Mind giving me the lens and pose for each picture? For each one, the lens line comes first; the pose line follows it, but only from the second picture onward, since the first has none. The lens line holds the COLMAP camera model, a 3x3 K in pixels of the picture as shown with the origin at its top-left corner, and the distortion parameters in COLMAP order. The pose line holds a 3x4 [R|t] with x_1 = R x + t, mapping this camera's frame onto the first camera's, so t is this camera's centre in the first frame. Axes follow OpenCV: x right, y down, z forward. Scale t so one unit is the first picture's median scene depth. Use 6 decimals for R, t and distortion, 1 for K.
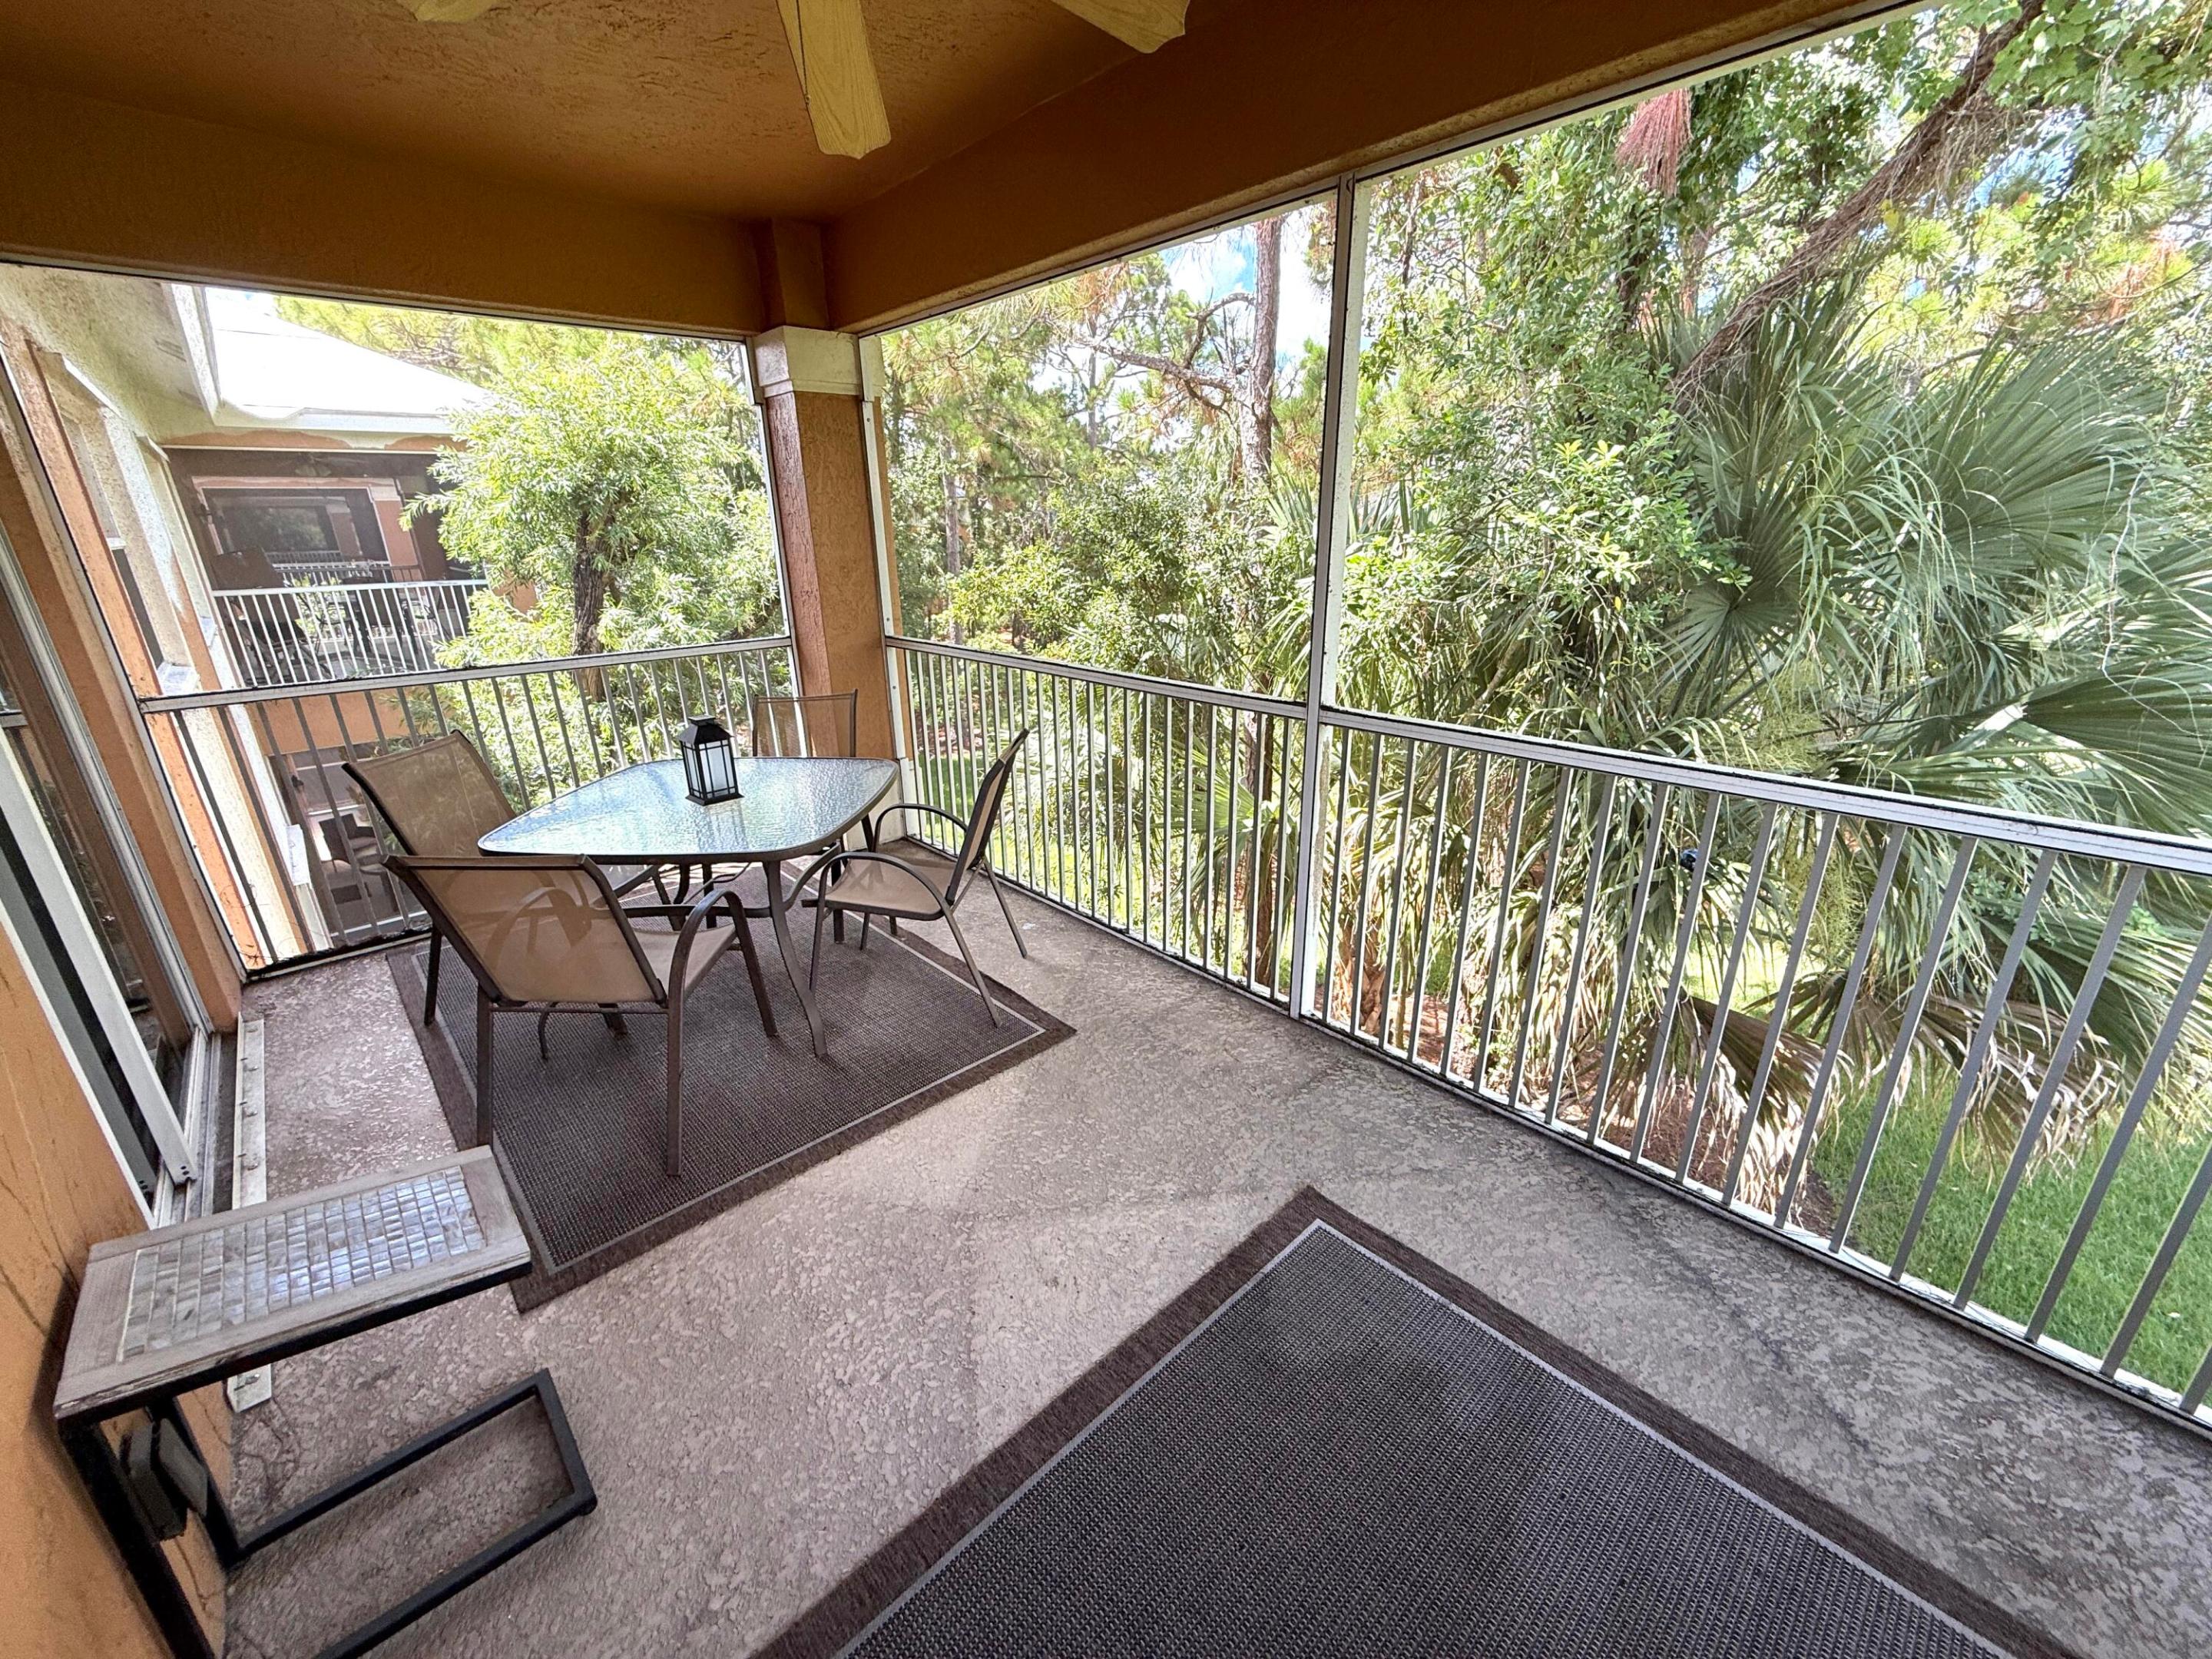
lens RADIAL K [[877.4, 0, 1104.4], [0, 877.4, 833.1], [0, 0, 1]] dist [-0.002254, 0.000783]
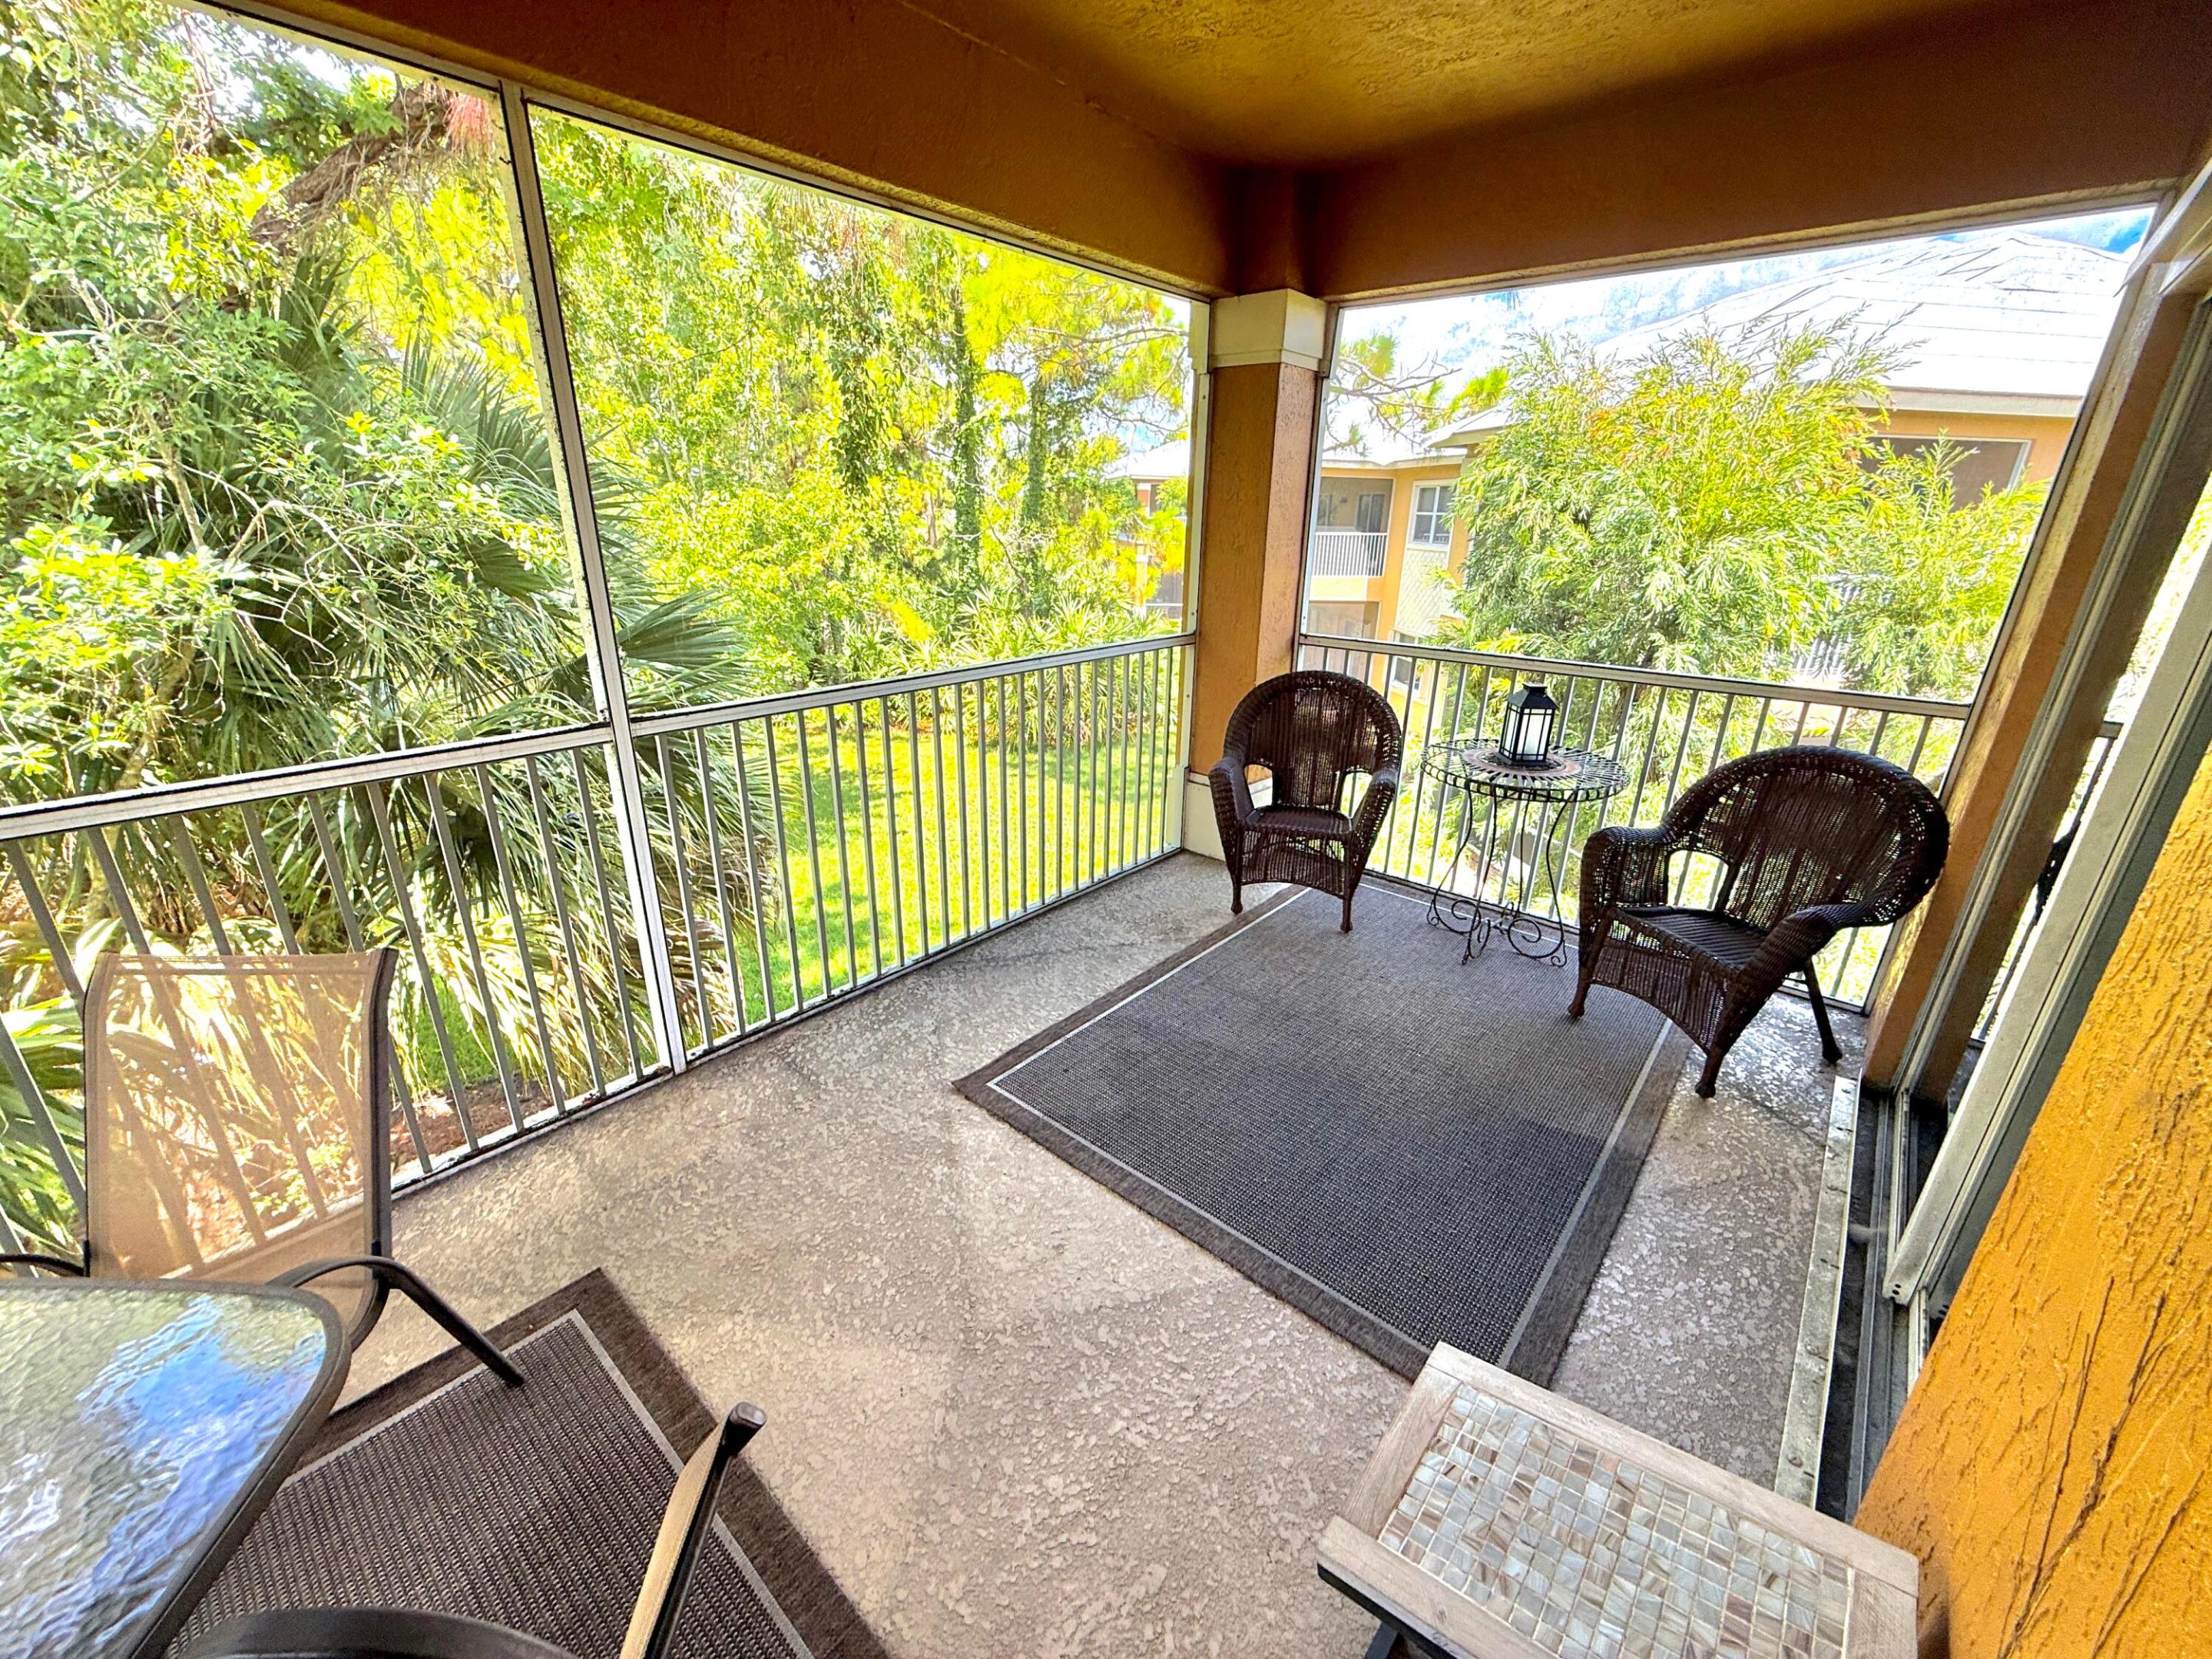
lens RADIAL K [[877.4, 0, 1104.5], [0, 877.4, 831.4], [0, 0, 1]] dist [-0.002254, 0.000783]
pose [[-0.096092, -0.331663, 0.938491, -0.876979], [0.322537, 0.881607, 0.344585, -0.258645], [-0.941667, 0.335810, 0.022258, 0.772833]]
